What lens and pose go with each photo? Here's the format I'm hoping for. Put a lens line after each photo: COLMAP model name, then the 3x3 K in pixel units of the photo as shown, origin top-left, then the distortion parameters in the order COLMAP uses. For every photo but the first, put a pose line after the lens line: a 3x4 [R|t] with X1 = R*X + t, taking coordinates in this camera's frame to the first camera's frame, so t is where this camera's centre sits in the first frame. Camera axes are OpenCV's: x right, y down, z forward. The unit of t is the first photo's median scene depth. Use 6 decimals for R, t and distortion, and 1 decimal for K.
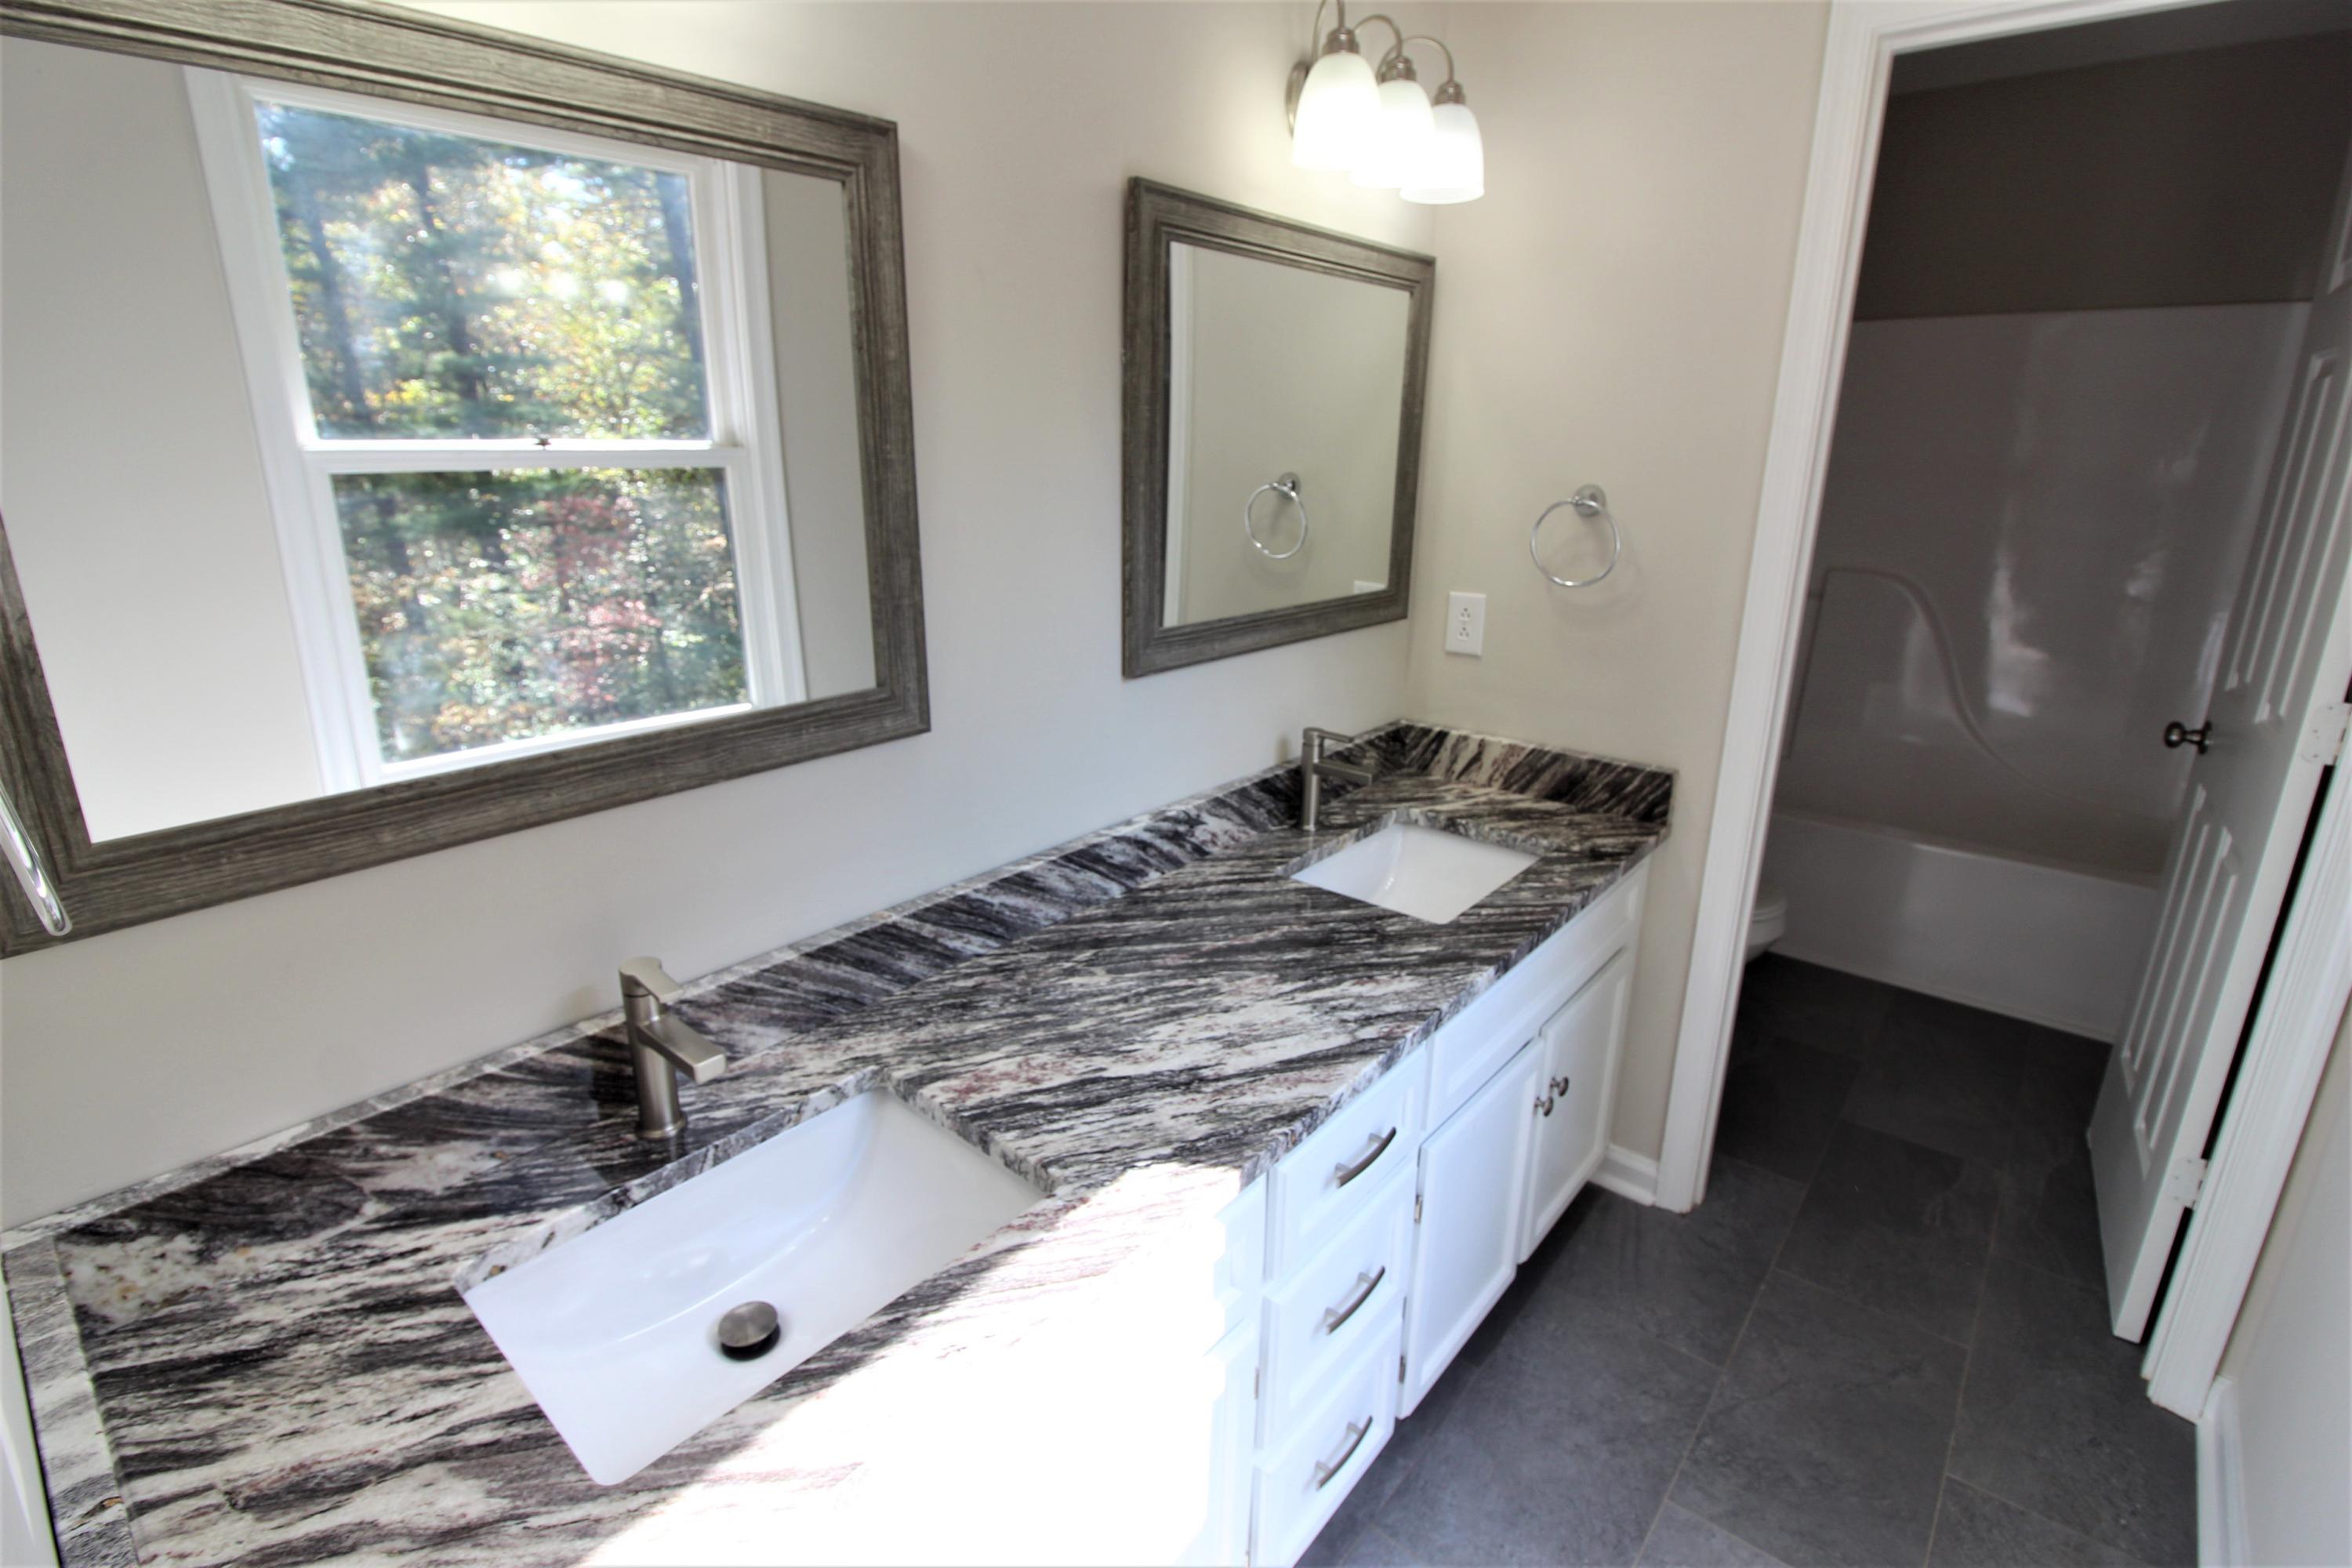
lens RADIAL K [[1087.9, 0, 1162.0], [0, 1087.9, 753.6], [0, 0, 1]] dist [-0.000187, -0.012214]
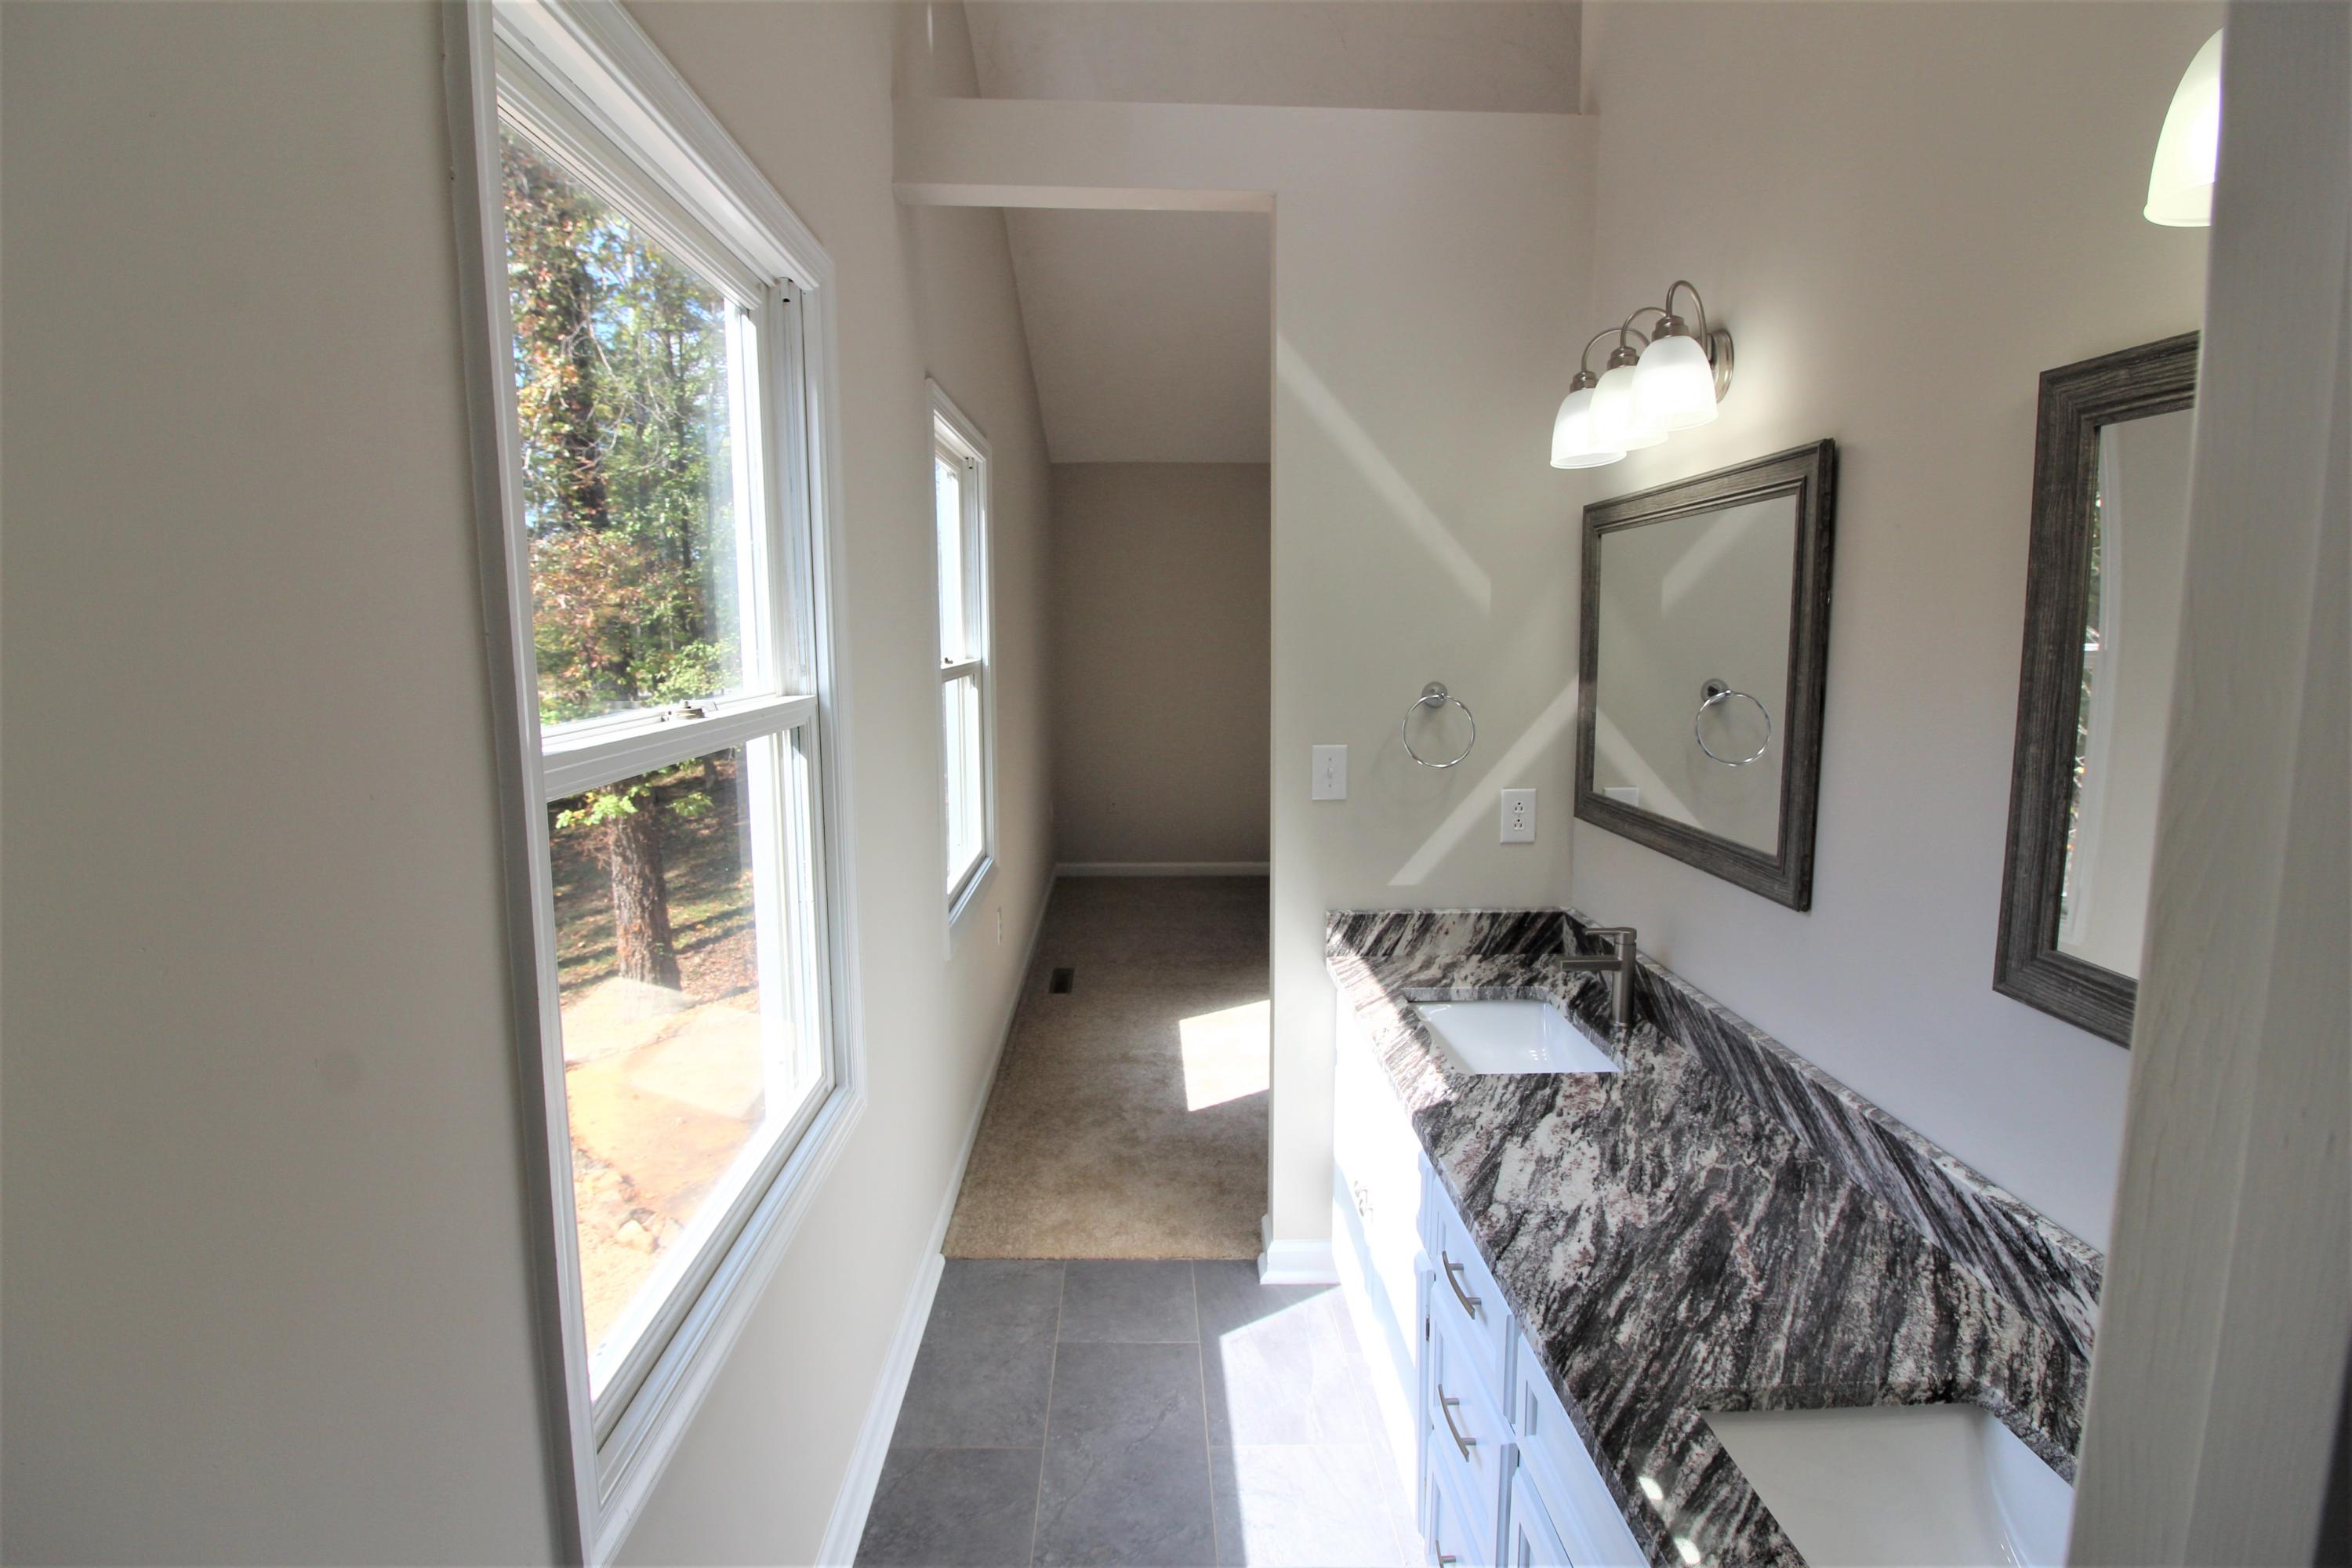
lens RADIAL K [[1087.9, 0, 1162.0], [0, 1087.9, 753.6], [0, 0, 1]] dist [-0.000187, -0.012214]
pose [[-0.740018, 0.078558, -0.667983, 1.031205], [-0.183731, 0.931770, 0.313124, -0.407093], [0.647005, 0.354447, -0.675094, 1.242018]]
